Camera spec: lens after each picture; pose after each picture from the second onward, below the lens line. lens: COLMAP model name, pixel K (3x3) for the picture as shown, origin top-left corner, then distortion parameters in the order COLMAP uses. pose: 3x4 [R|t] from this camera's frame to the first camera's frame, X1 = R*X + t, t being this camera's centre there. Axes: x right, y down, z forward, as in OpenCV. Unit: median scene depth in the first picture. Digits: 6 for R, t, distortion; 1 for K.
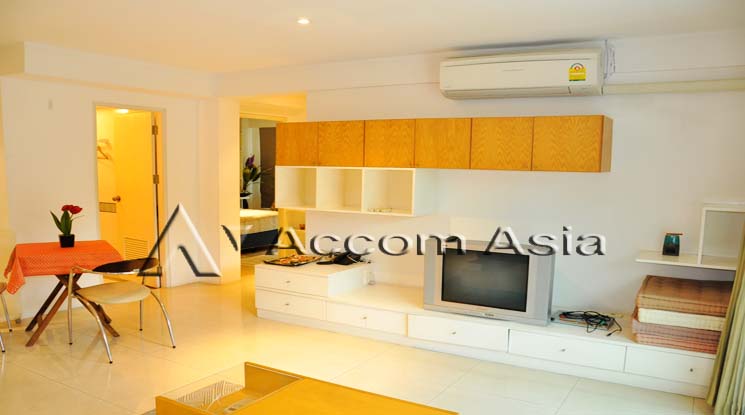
lens RADIAL K [[584.0, 0, 372.3], [0, 584.0, 208.2], [0, 0, 1]] dist [-0.002522, -0.000114]
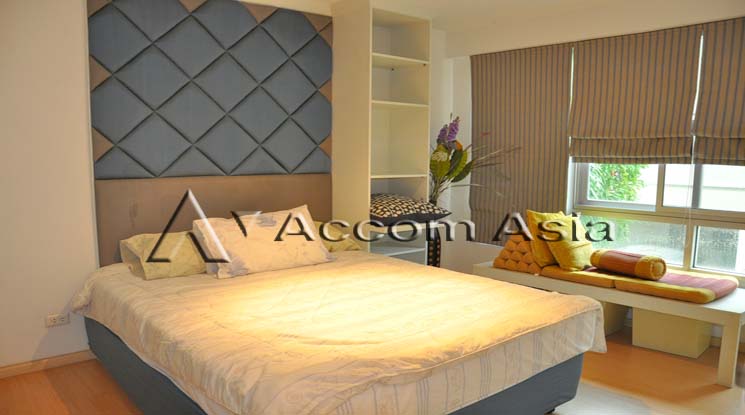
lens RADIAL K [[584.0, 0, 373.1], [0, 584.0, 207.4], [0, 0, 1]] dist [-0.002522, -0.000114]
pose [[0.946224, 0.020395, -0.322870, -0.124585], [-0.018860, 0.999791, 0.007883, -0.030174], [0.322963, -0.001369, 0.946410, 0.590616]]
